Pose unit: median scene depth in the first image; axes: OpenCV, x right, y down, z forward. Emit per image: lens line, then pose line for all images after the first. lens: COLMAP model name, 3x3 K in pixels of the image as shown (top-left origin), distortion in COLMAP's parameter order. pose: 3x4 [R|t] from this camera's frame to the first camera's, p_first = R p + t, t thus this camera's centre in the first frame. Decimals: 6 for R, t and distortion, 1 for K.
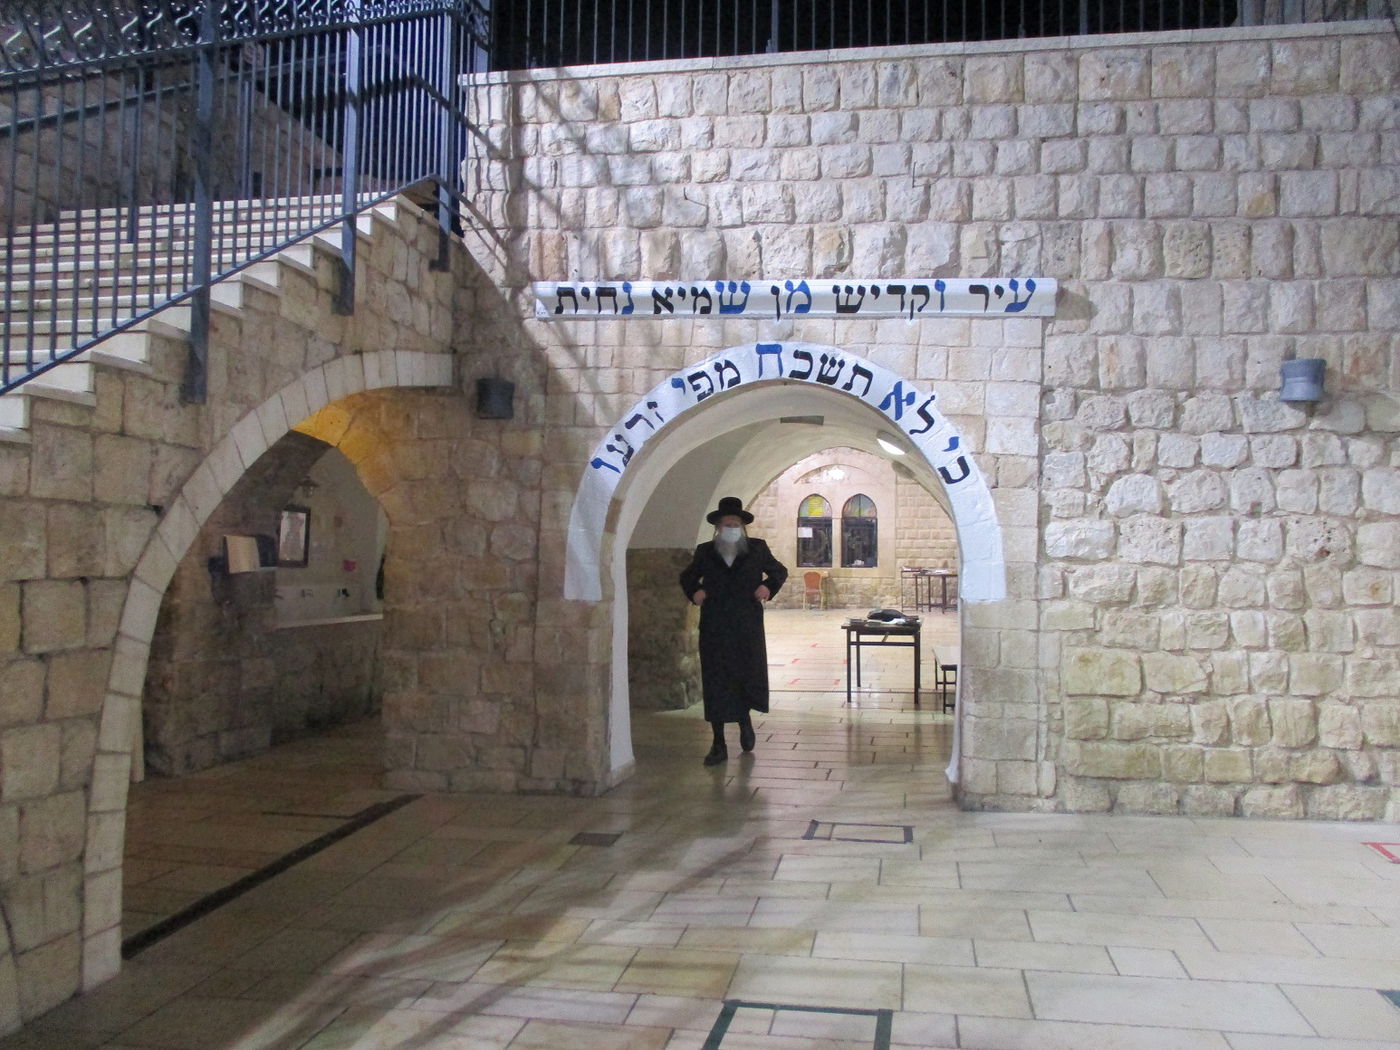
lens RADIAL K [[1157.1, 0, 700.0], [0, 1157.1, 525.0], [0, 0, 1]] dist [-0.036398, 0.022100]
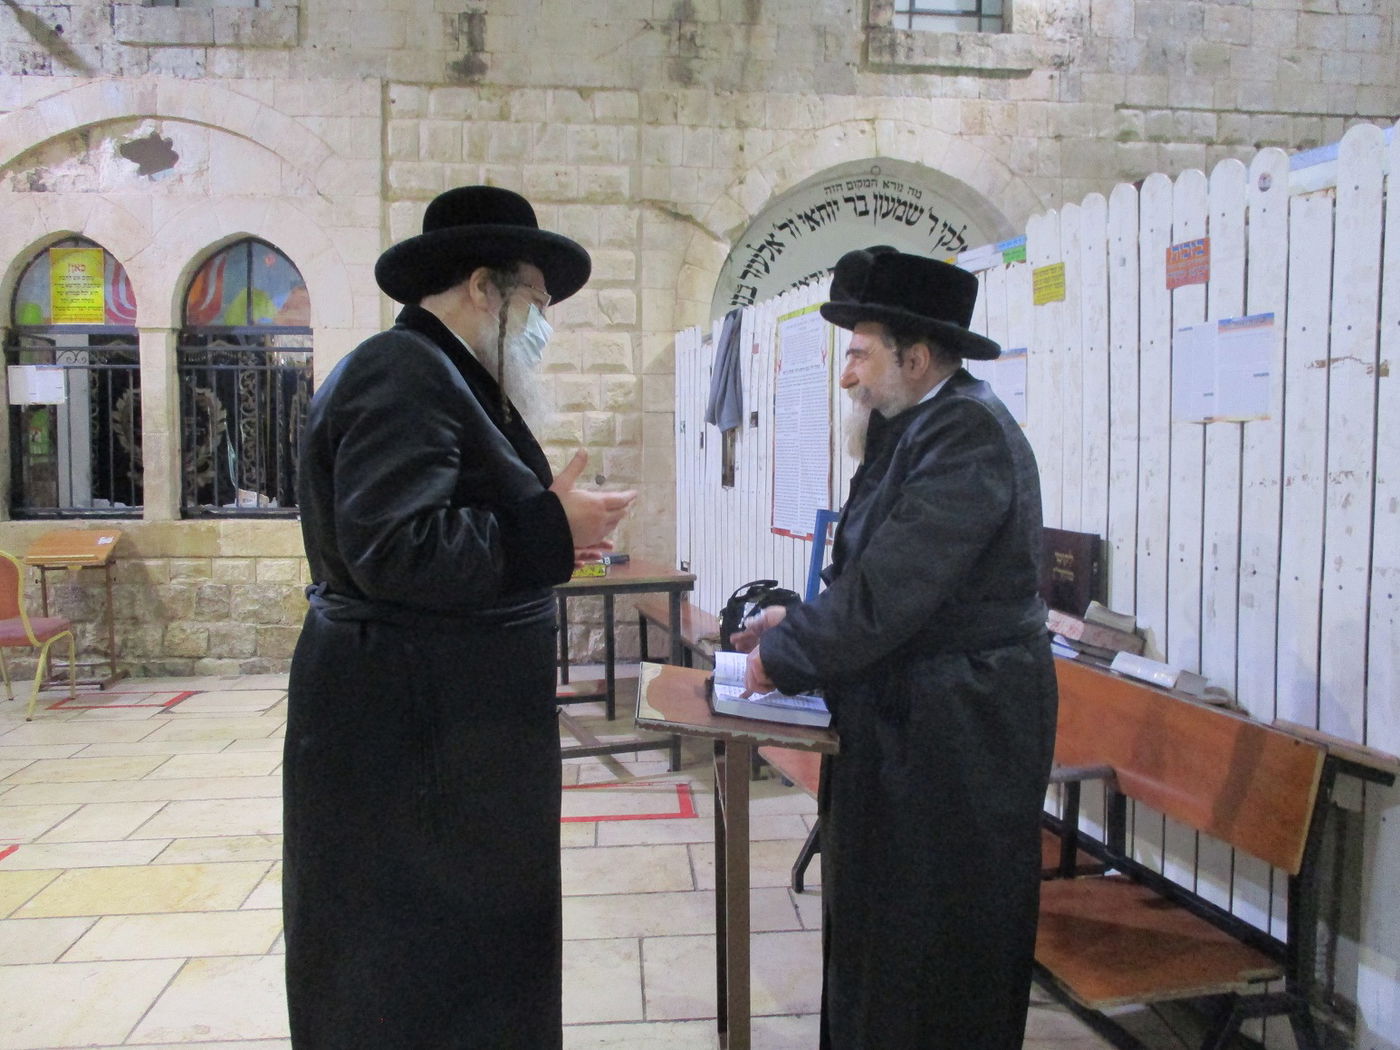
lens RADIAL K [[1157.1, 0, 700.0], [0, 1157.1, 525.0], [0, 0, 1]] dist [-0.036398, 0.022100]
pose [[0.969236, -0.019572, 0.245355, 0.173754], [-0.003657, 0.995578, 0.093862, 0.013322], [-0.246107, -0.091872, 0.964879, 0.724554]]
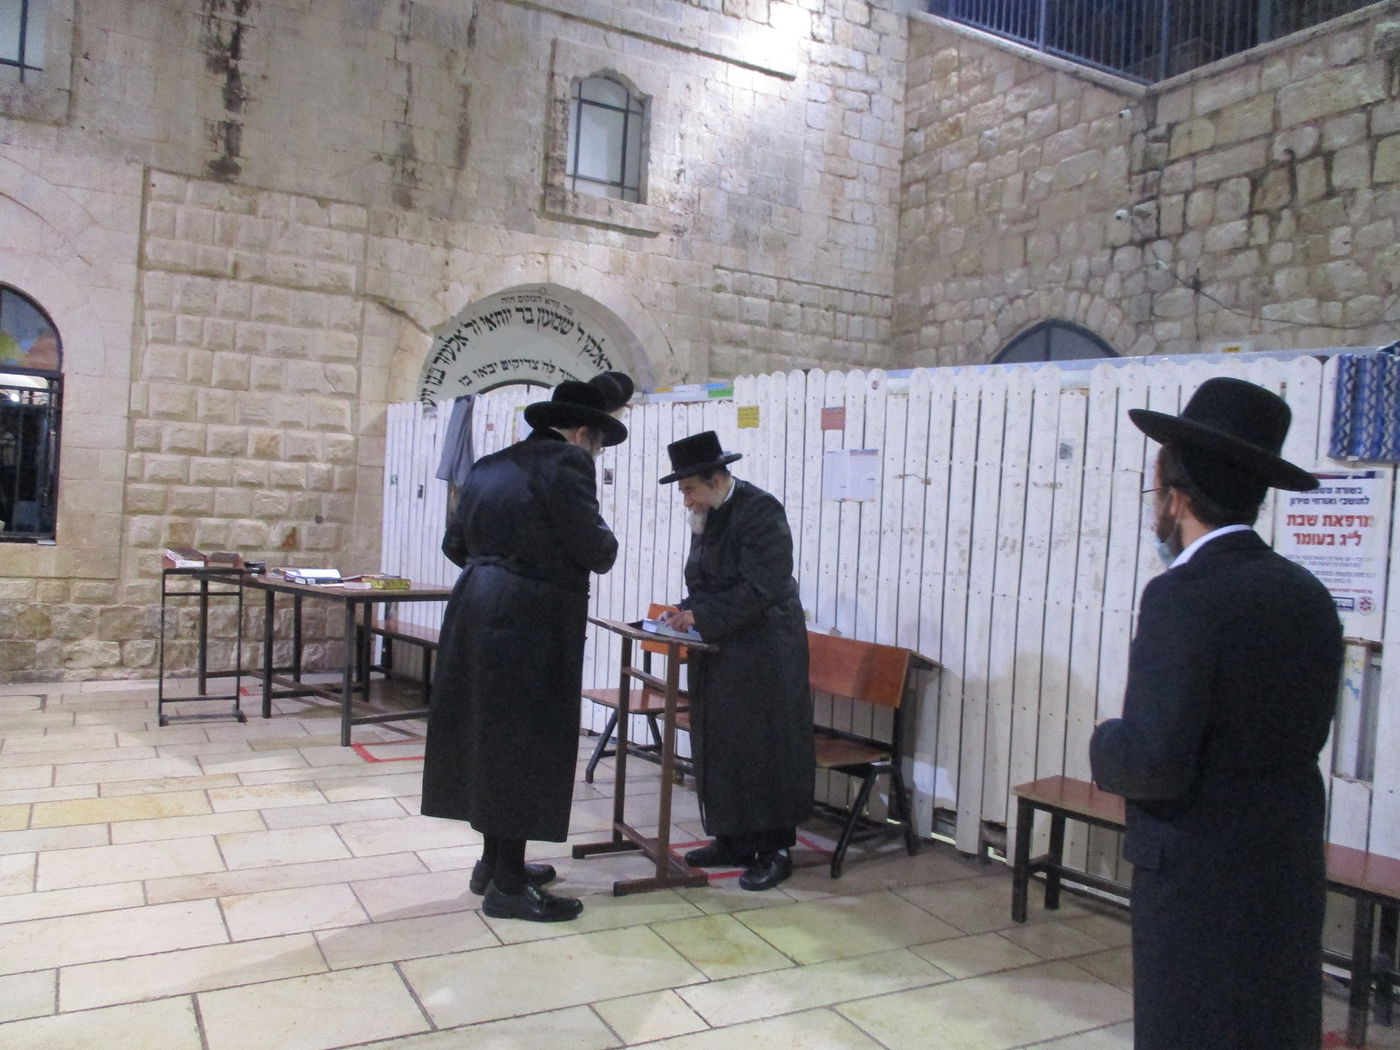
lens RADIAL K [[1157.1, 0, 700.0], [0, 1157.1, 525.0], [0, 0, 1]] dist [-0.036398, 0.022100]
pose [[0.780932, 0.030576, 0.623867, 0.099945], [-0.063078, 0.997556, 0.030067, 0.013318], [-0.621423, -0.062833, 0.780952, 0.672570]]
